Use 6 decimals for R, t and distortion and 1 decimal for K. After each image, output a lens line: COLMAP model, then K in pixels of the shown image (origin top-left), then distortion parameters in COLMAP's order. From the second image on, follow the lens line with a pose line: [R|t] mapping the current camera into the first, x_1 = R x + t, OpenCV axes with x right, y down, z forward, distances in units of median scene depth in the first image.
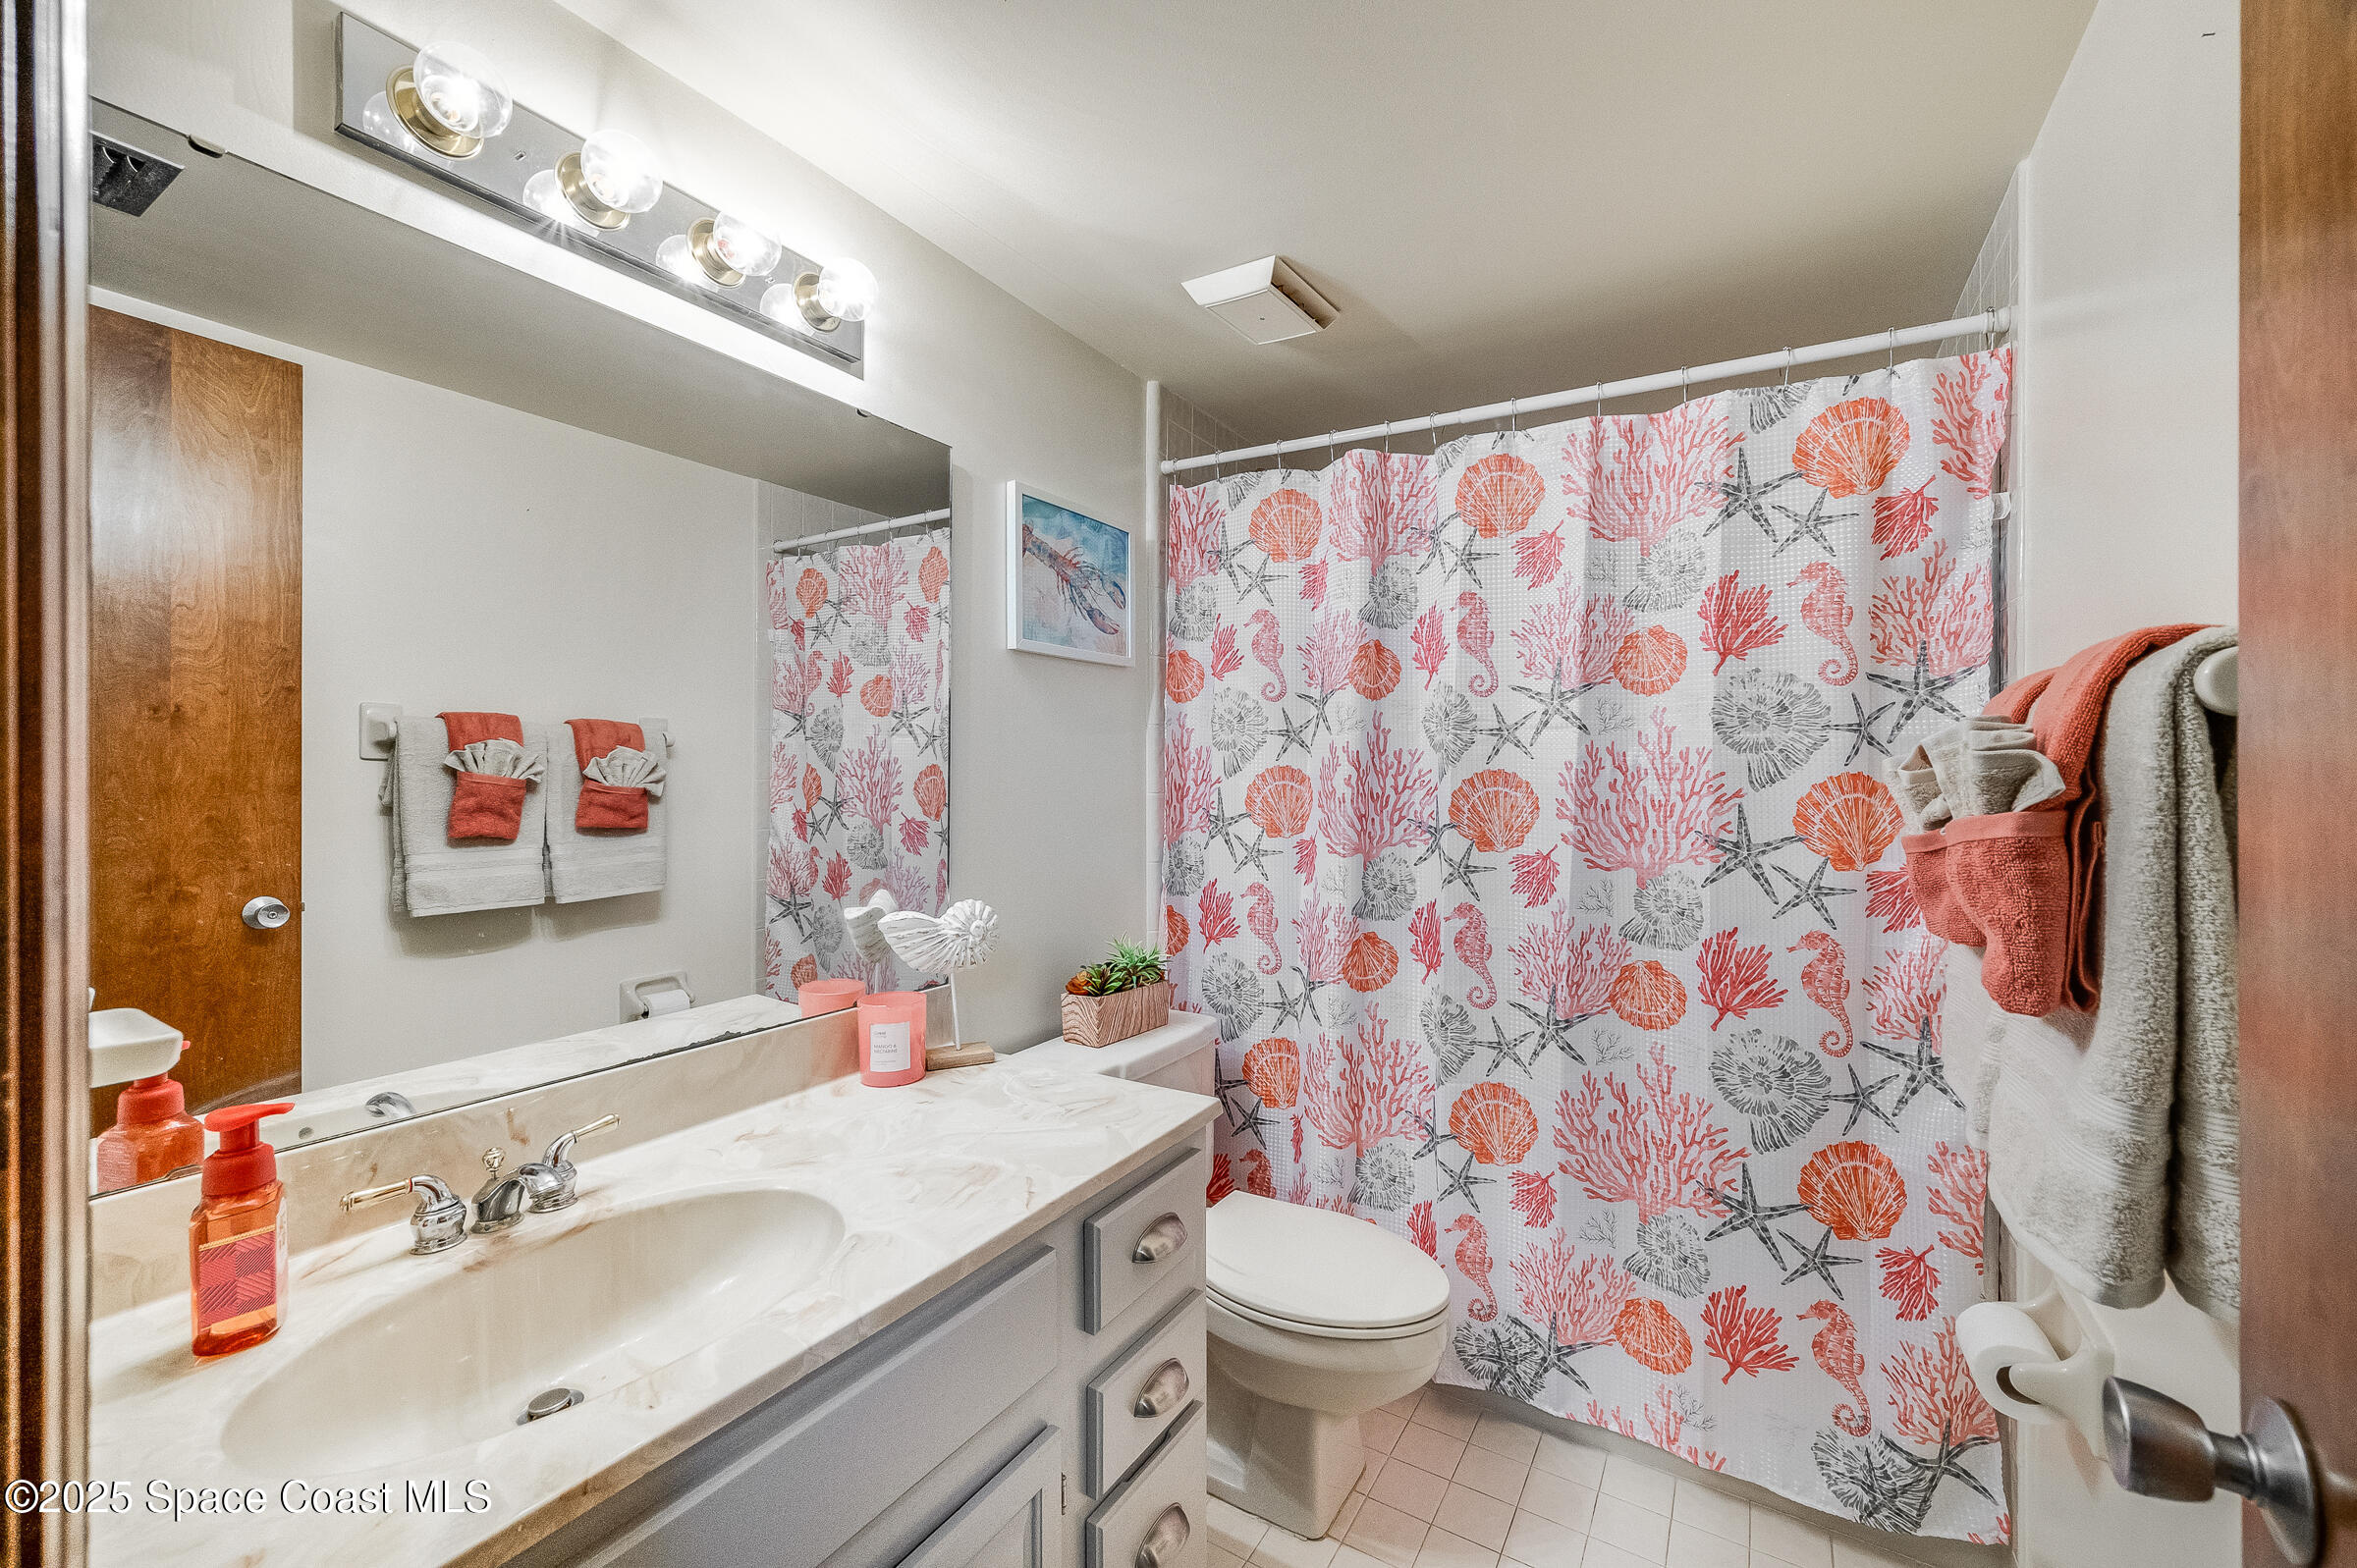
lens RADIAL K [[932.5, 0, 1182.5], [0, 932.5, 774.5], [0, 0, 1]] dist [-0.000859, -0.000008]
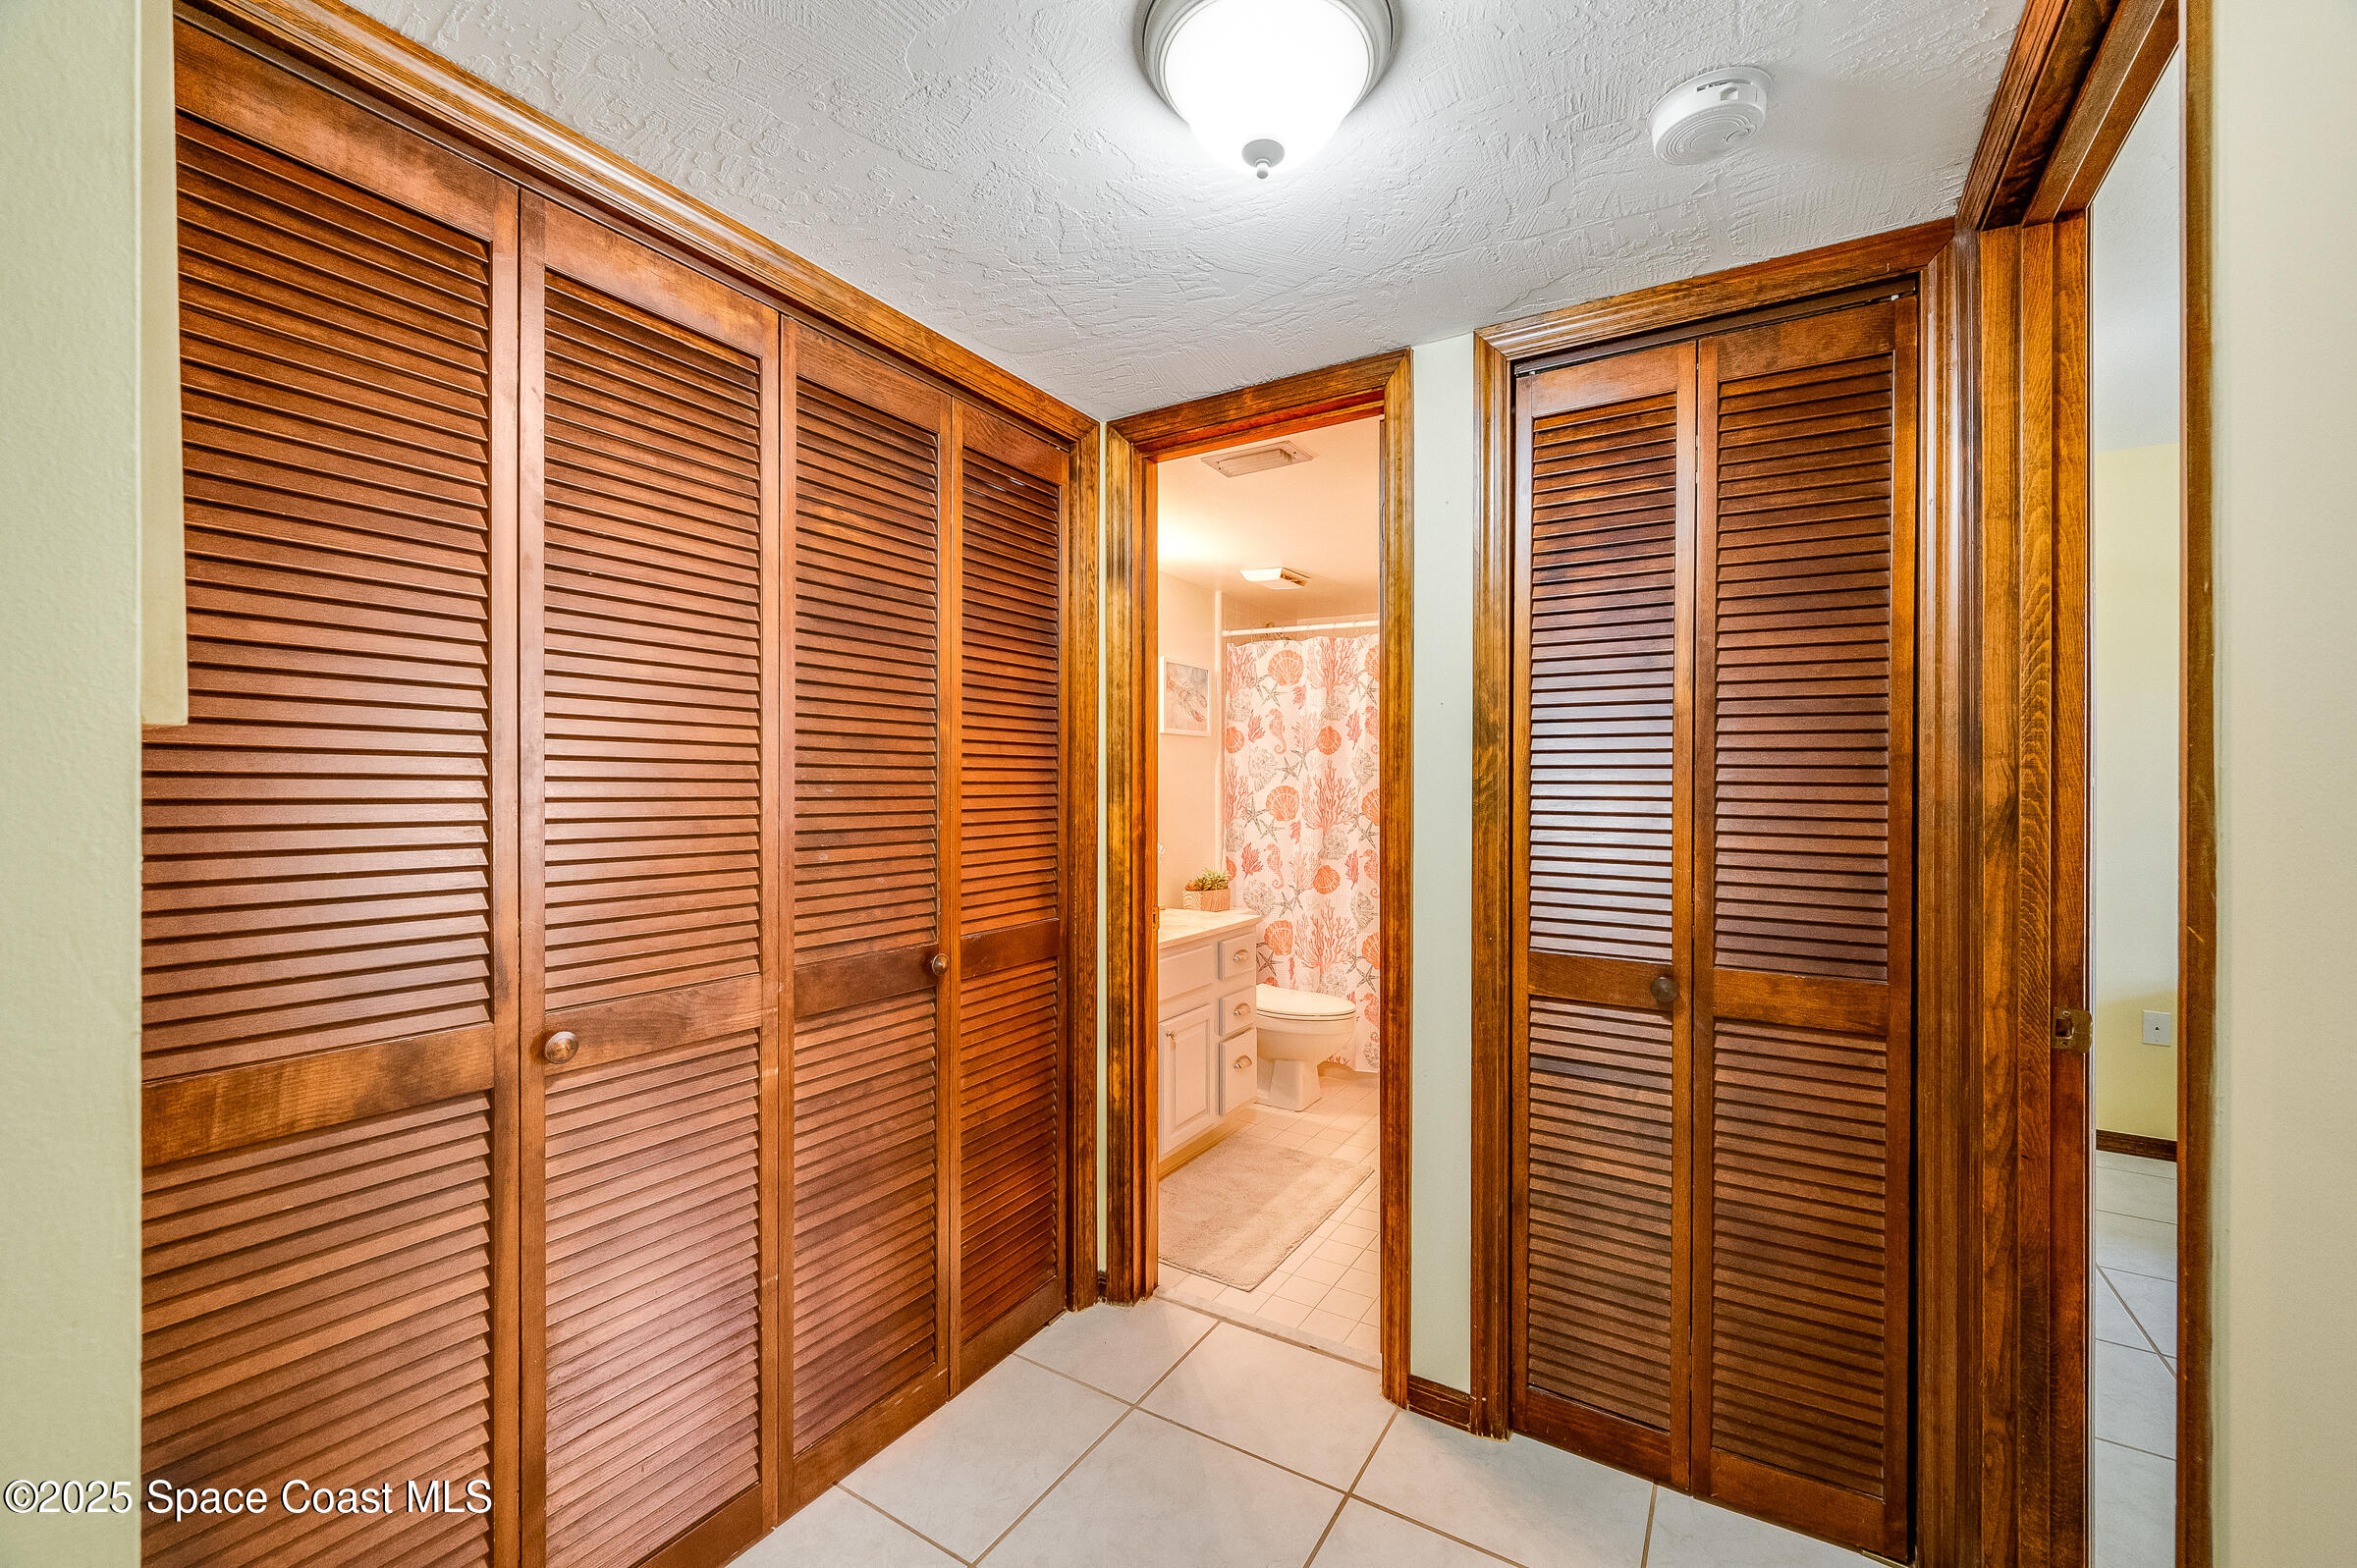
lens RADIAL K [[932.5, 0, 1174.3], [0, 932.5, 783.3], [0, 0, 1]] dist [-0.000859, -0.000008]
pose [[0.999976, 0.001395, -0.006760, -0.118632], [-0.001444, 0.999973, -0.007198, 0.000478], [0.006750, 0.007208, 0.999951, -1.031254]]
